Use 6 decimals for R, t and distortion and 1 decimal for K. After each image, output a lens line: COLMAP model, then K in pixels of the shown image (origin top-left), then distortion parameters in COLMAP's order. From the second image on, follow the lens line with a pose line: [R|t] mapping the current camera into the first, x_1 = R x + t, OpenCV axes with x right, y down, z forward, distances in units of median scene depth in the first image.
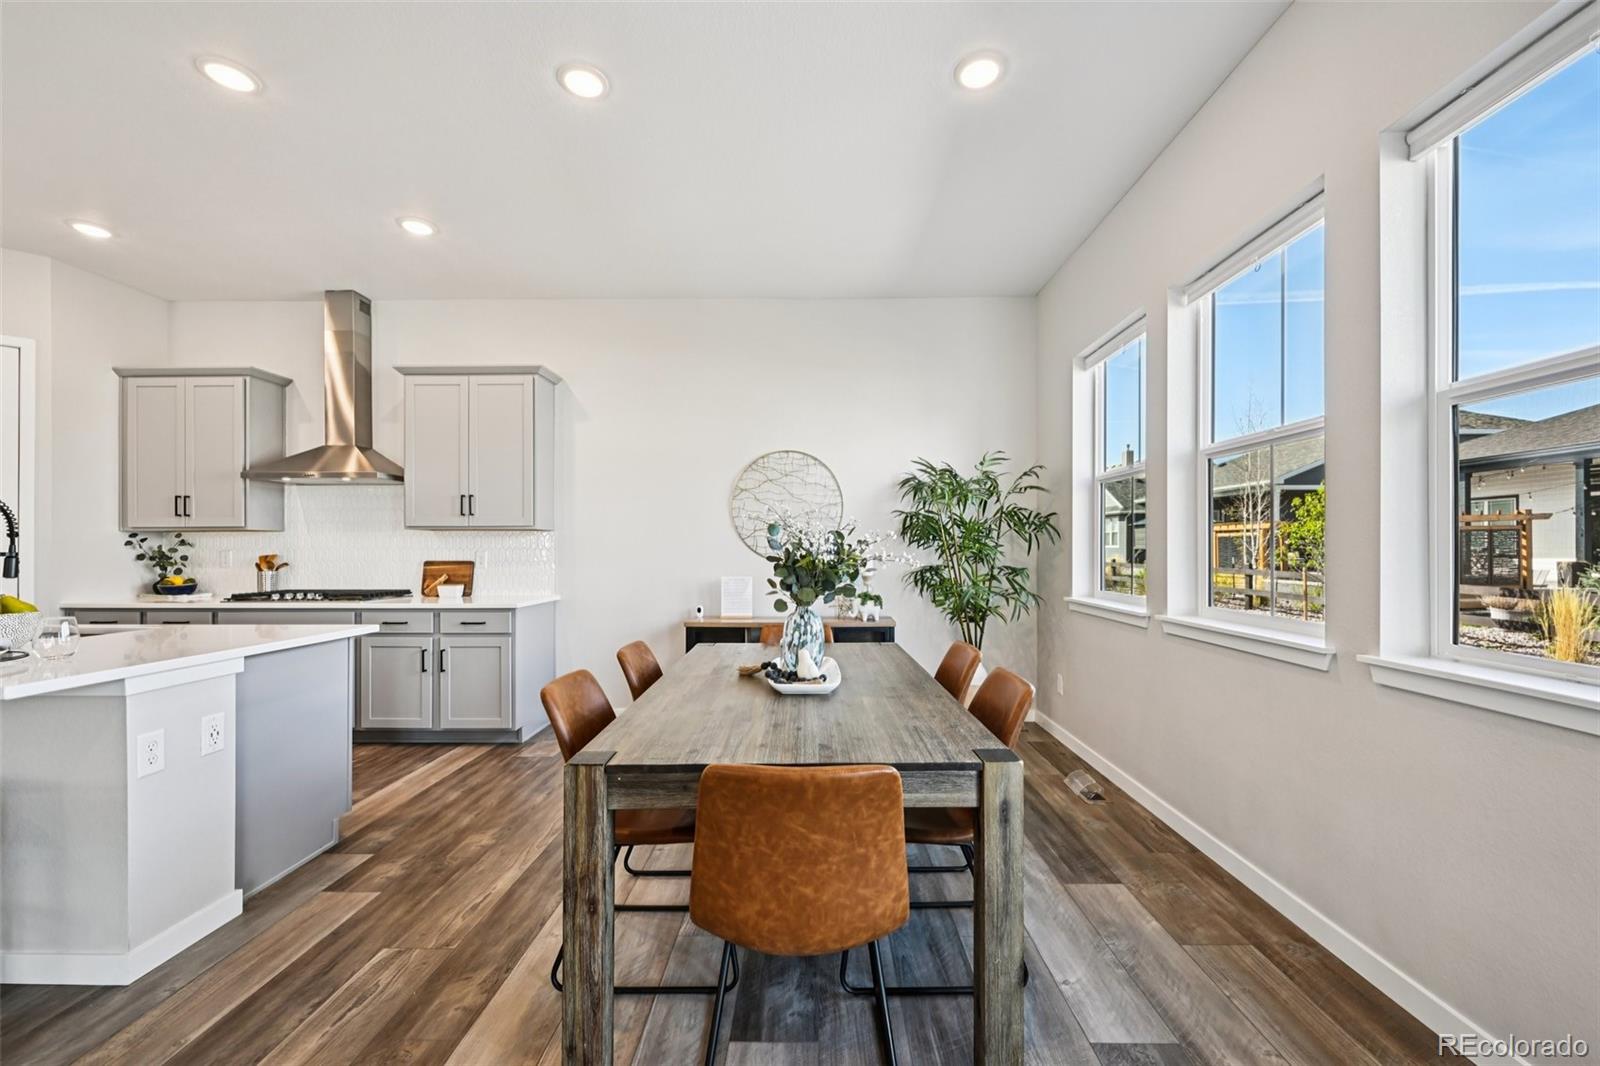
lens RADIAL K [[637.3, 0, 807.8], [0, 637.3, 544.6], [0, 0, 1]] dist [-0.000573, -0.000287]
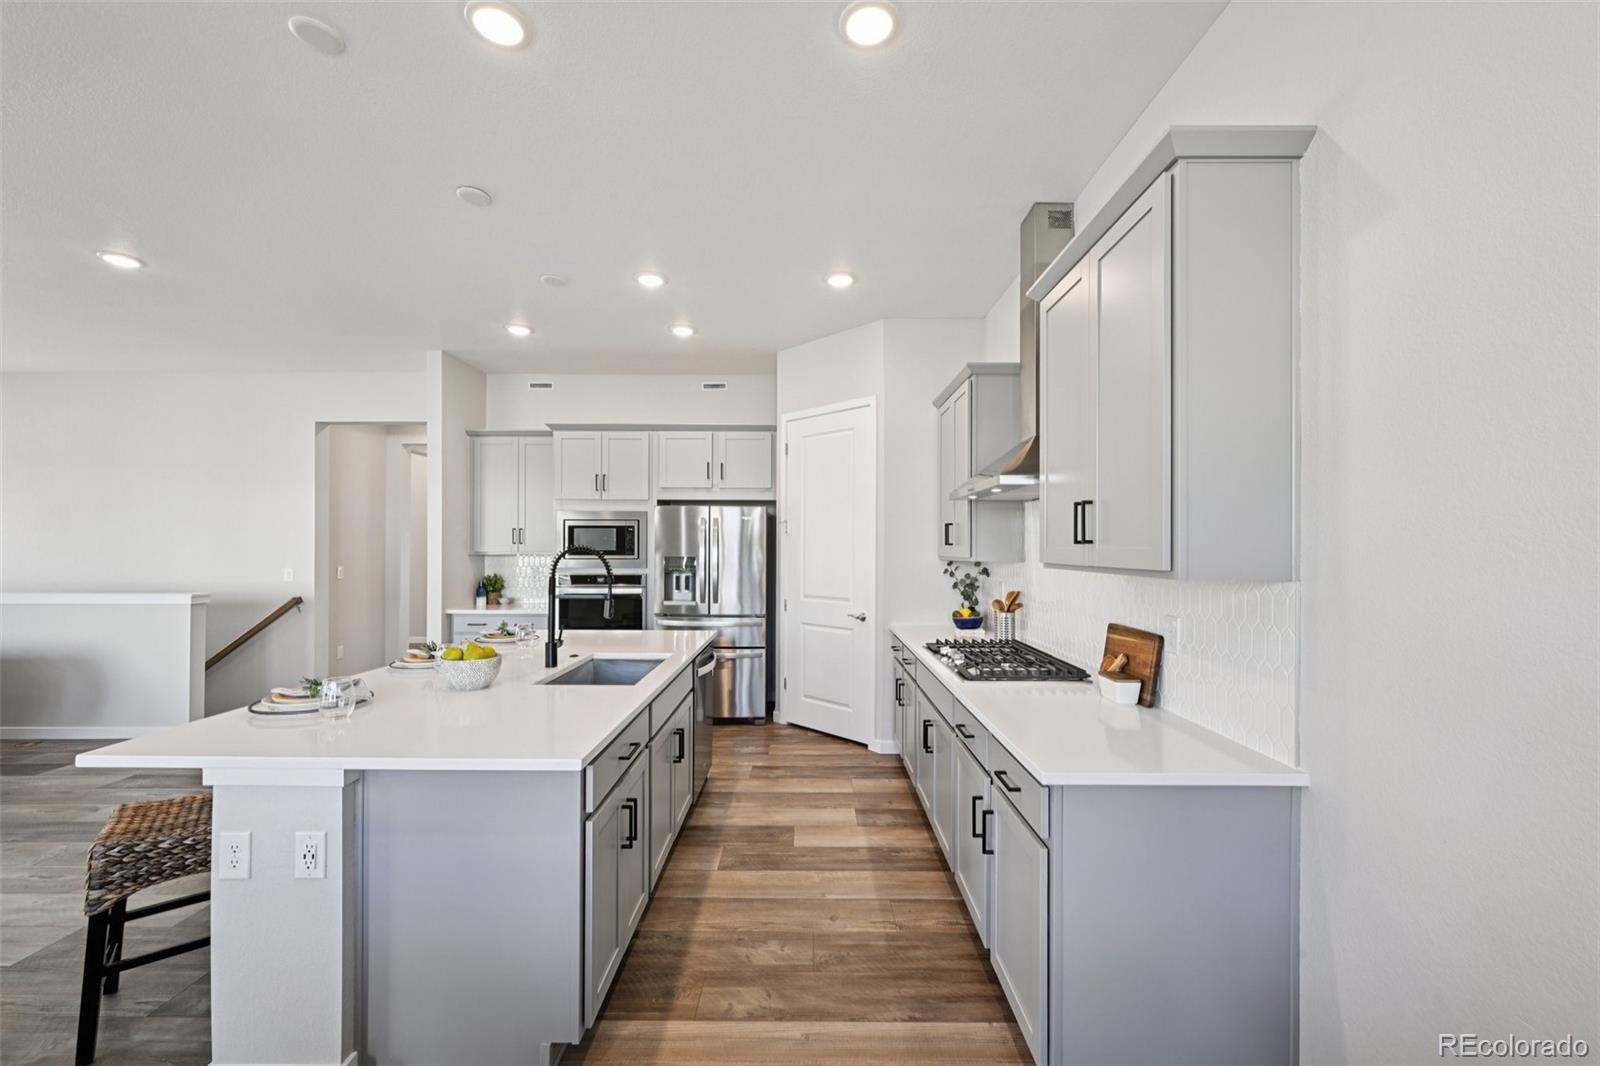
lens RADIAL K [[634.6, 0, 808.4], [0, 634.6, 544.9], [0, 0, 1]] dist [-0.001421, 0.000121]
pose [[0.013068, 0.000260, -0.999915, -0.058900], [0.002285, 0.999997, 0.000290, -0.045483], [0.999912, -0.002289, 0.013067, 0.776375]]
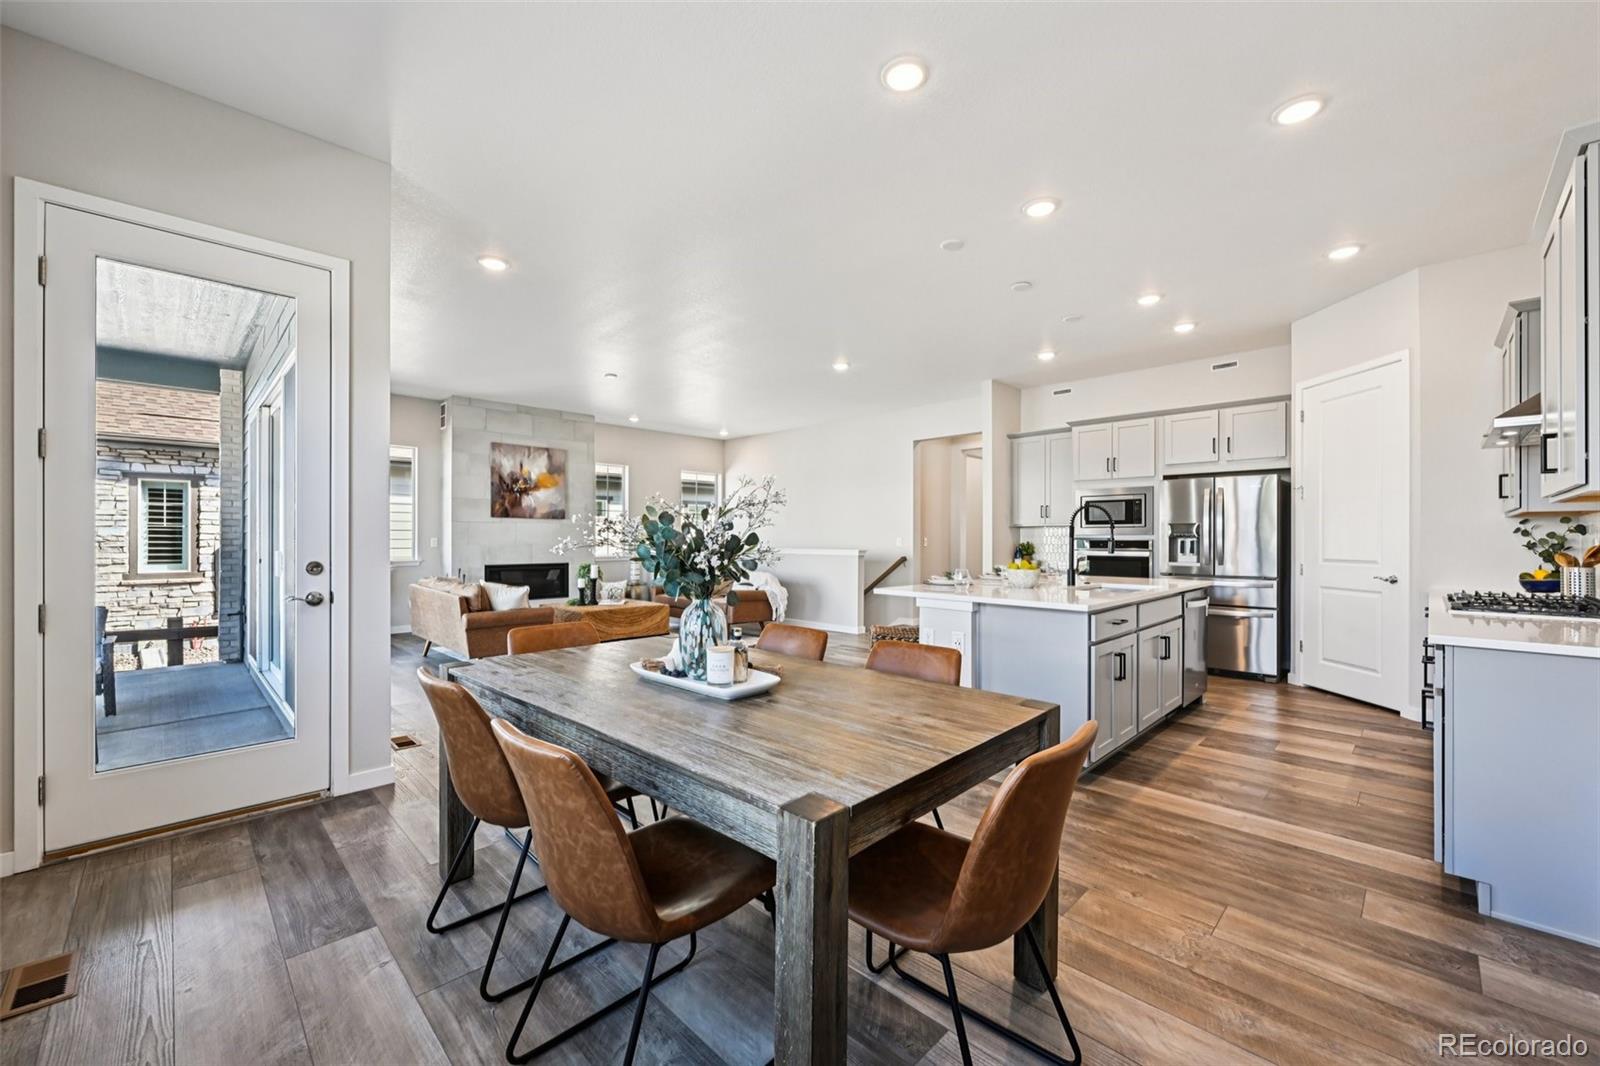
lens RADIAL K [[633.7, 0, 810.0], [0, 633.7, 537.9], [0, 0, 1]] dist [0.000436, -0.000019]
pose [[-0.690319, -0.000495, -0.723505, 0.276153], [0.003180, 0.999988, -0.003719, 0.008761], [0.723498, -0.004867, -0.690309, 0.905940]]
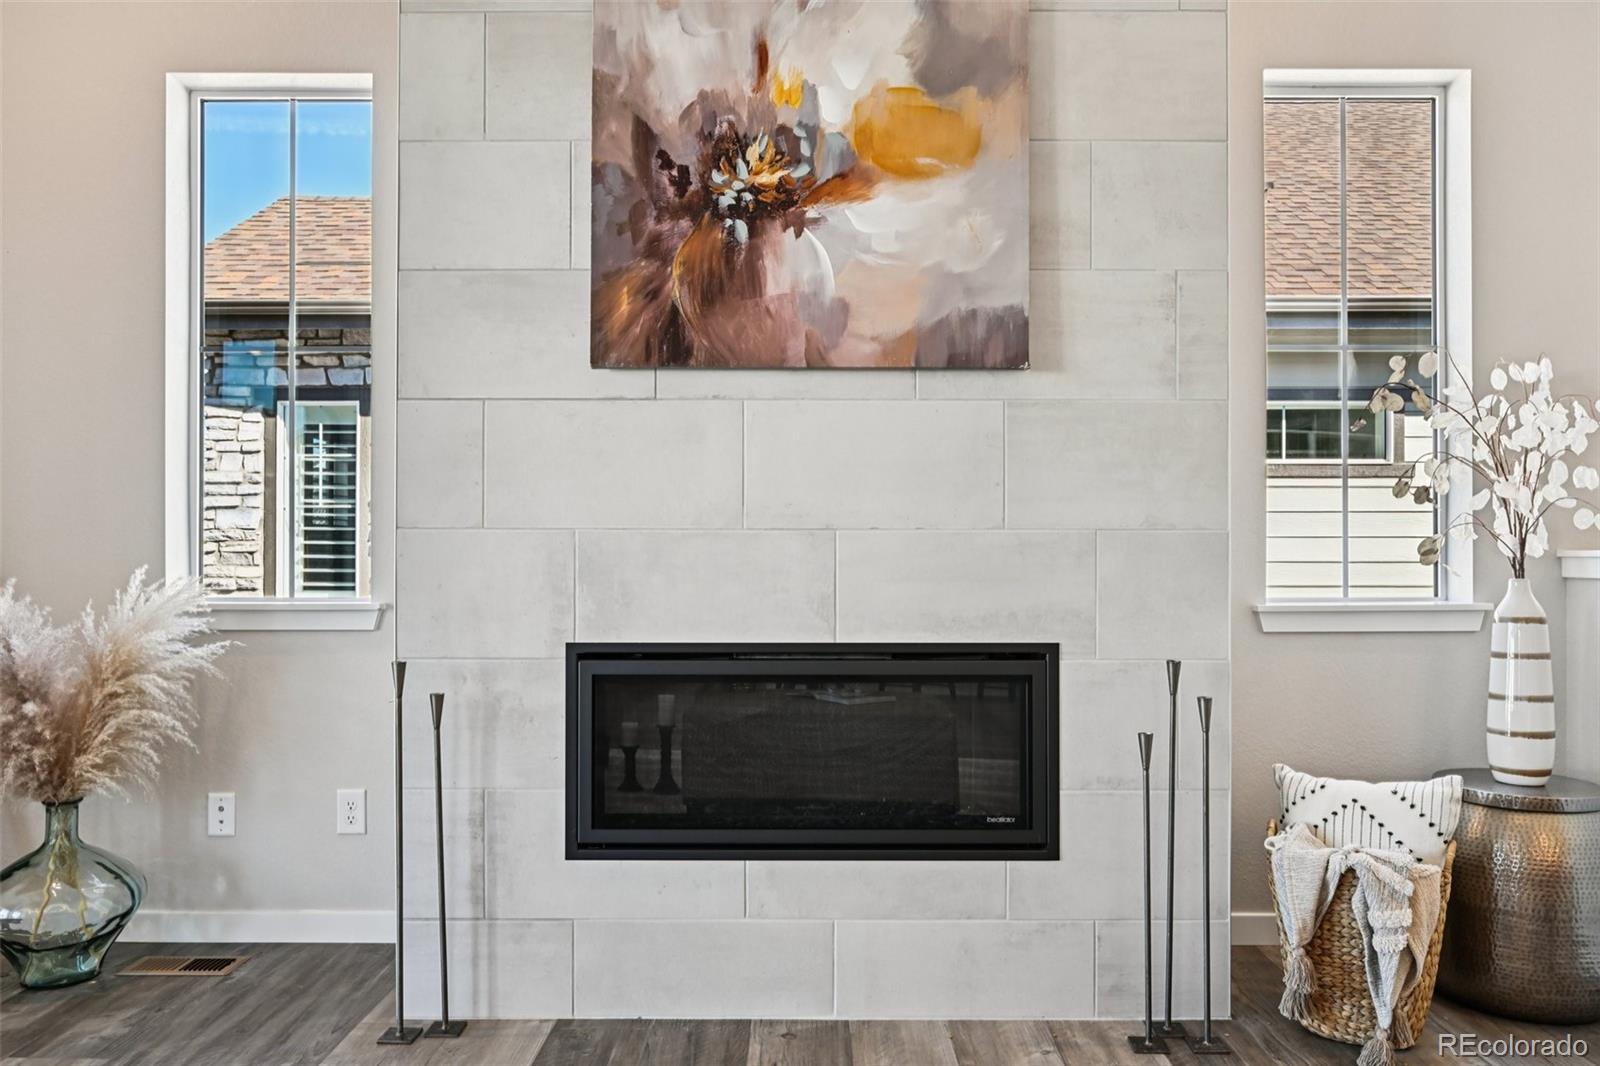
lens RADIAL K [[1180.6, 0, 801.8], [0, 1180.6, 545.5], [0, 0, 1]] dist [-0.003369, -0.003324]
pose [[-0.999955, 0.000050, -0.009503, -0.553251], [0.000161, 0.999933, -0.011613, 0.036329], [0.009502, -0.011614, -0.999887, -0.507080]]
